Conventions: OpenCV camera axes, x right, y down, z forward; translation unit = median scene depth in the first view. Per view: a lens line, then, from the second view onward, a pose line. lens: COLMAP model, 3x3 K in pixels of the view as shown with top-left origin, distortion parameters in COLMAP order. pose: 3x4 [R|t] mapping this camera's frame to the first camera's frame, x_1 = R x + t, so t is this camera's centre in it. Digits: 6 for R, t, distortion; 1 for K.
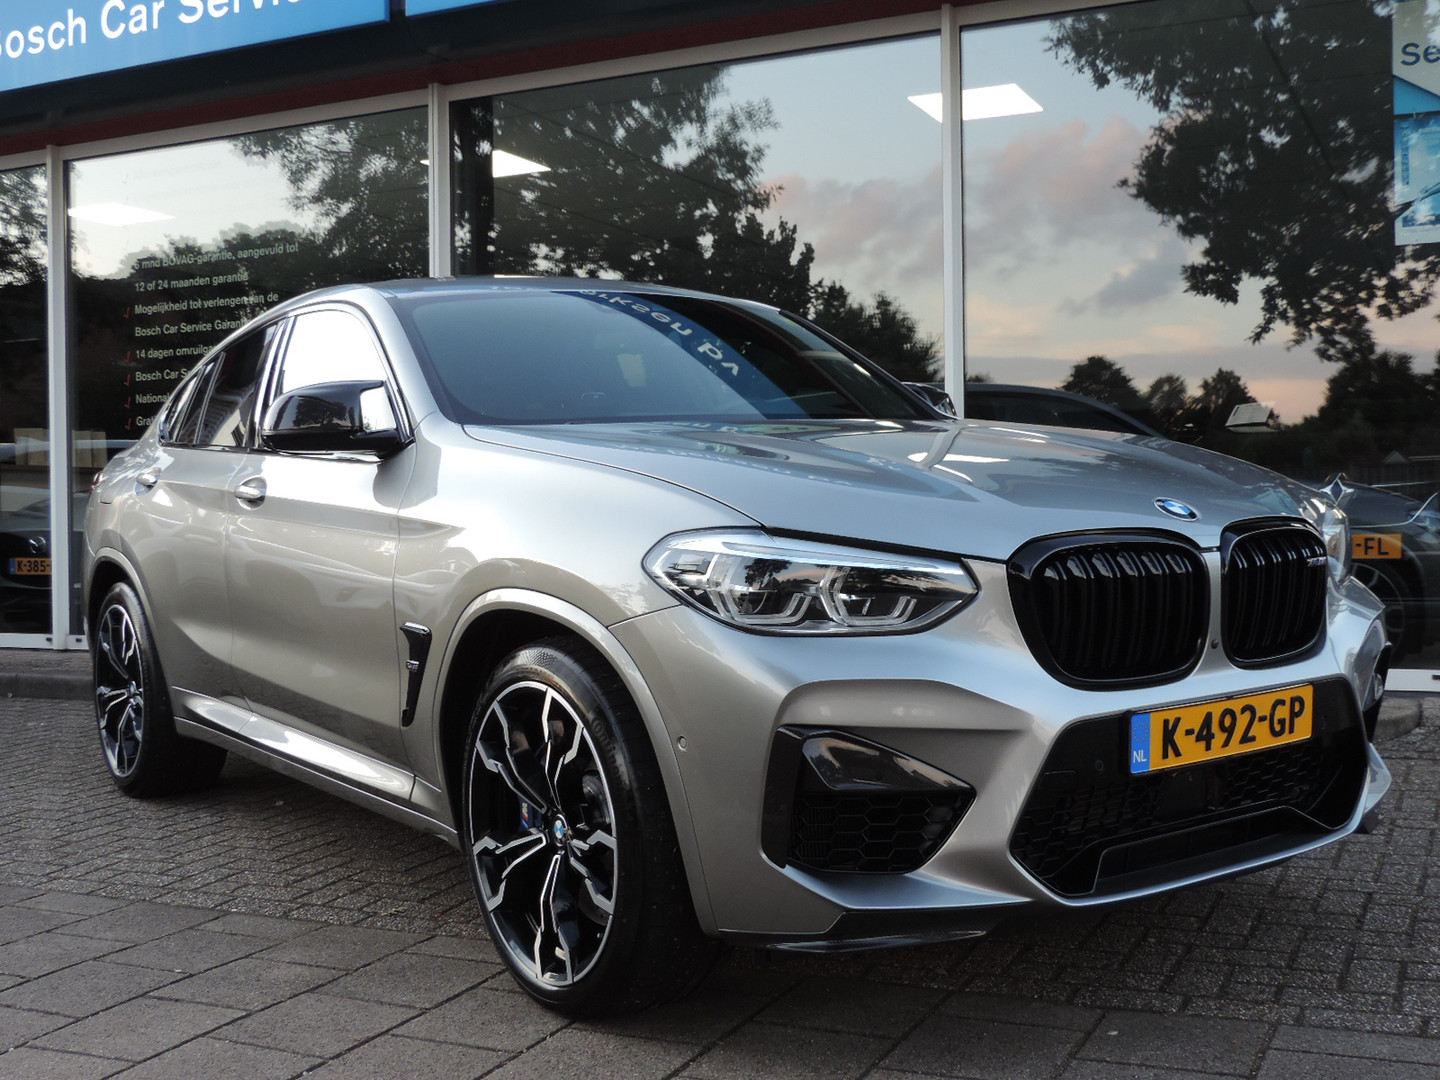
lens RADIAL K [[1752.1, 0, 720.0], [0, 1752.1, 540.0], [0, 0, 1]] dist [-0.002859, 0.059212]
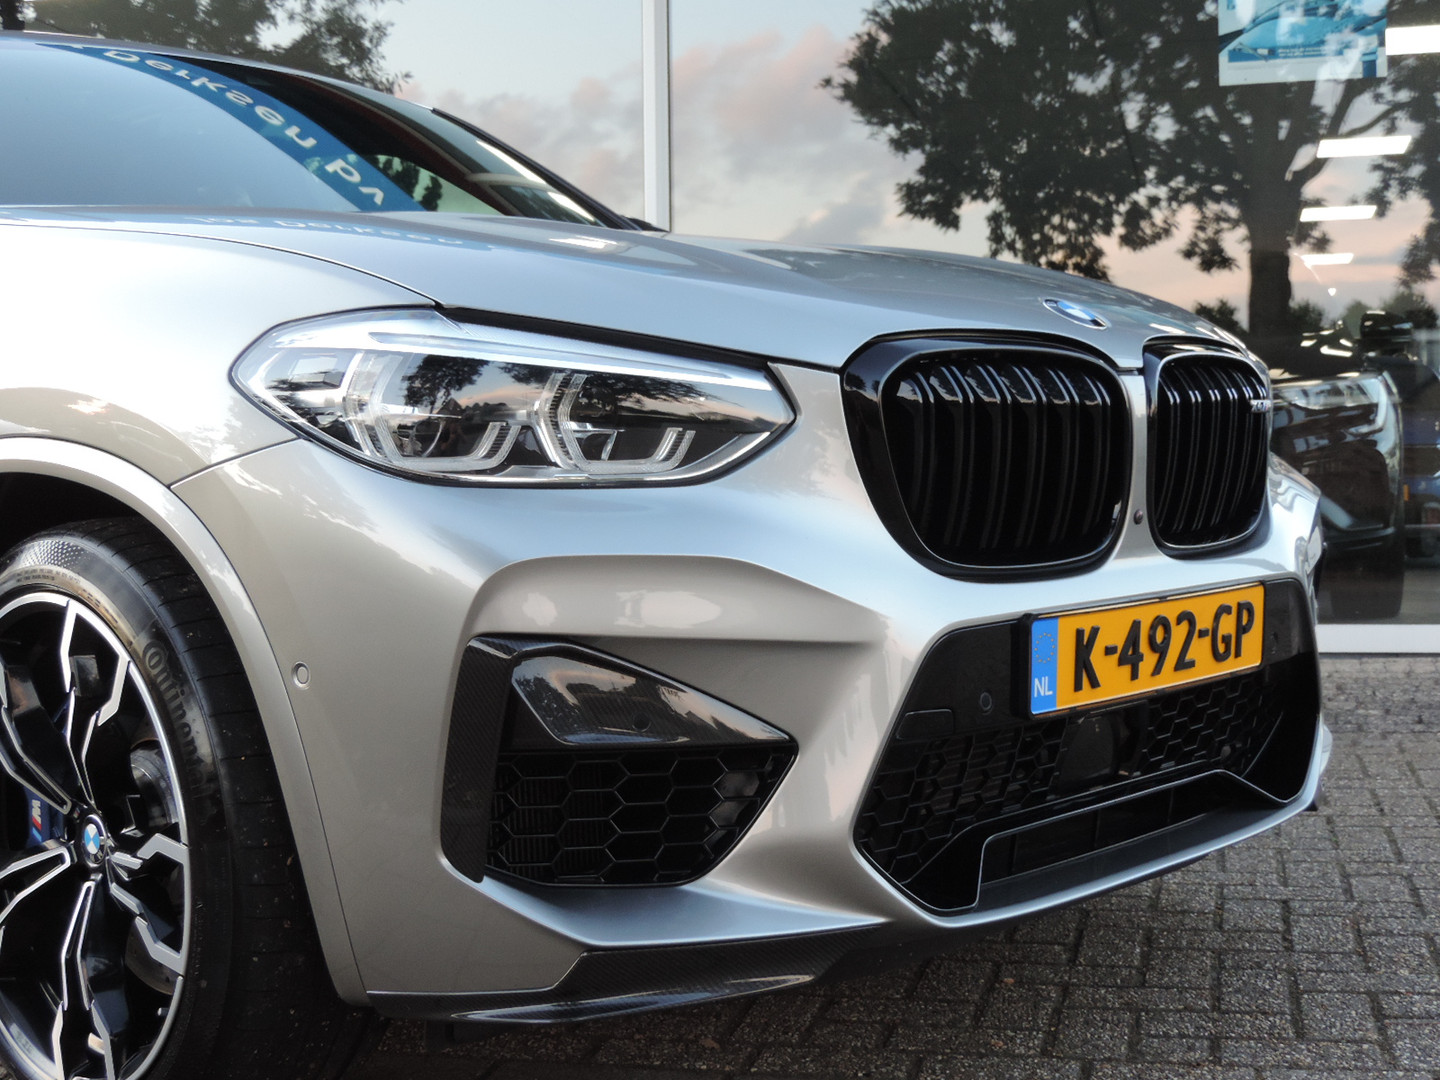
lens RADIAL K [[2053.2, 0, 720.0], [0, 2053.2, 540.0], [0, 0, 1]] dist [-0.054729, 0.099229]
pose [[0.982546, -0.004557, 0.185966, -0.010128], [0.004361, 0.999989, 0.001465, 0.064250], [-0.185970, -0.000628, 0.982555, 0.277764]]
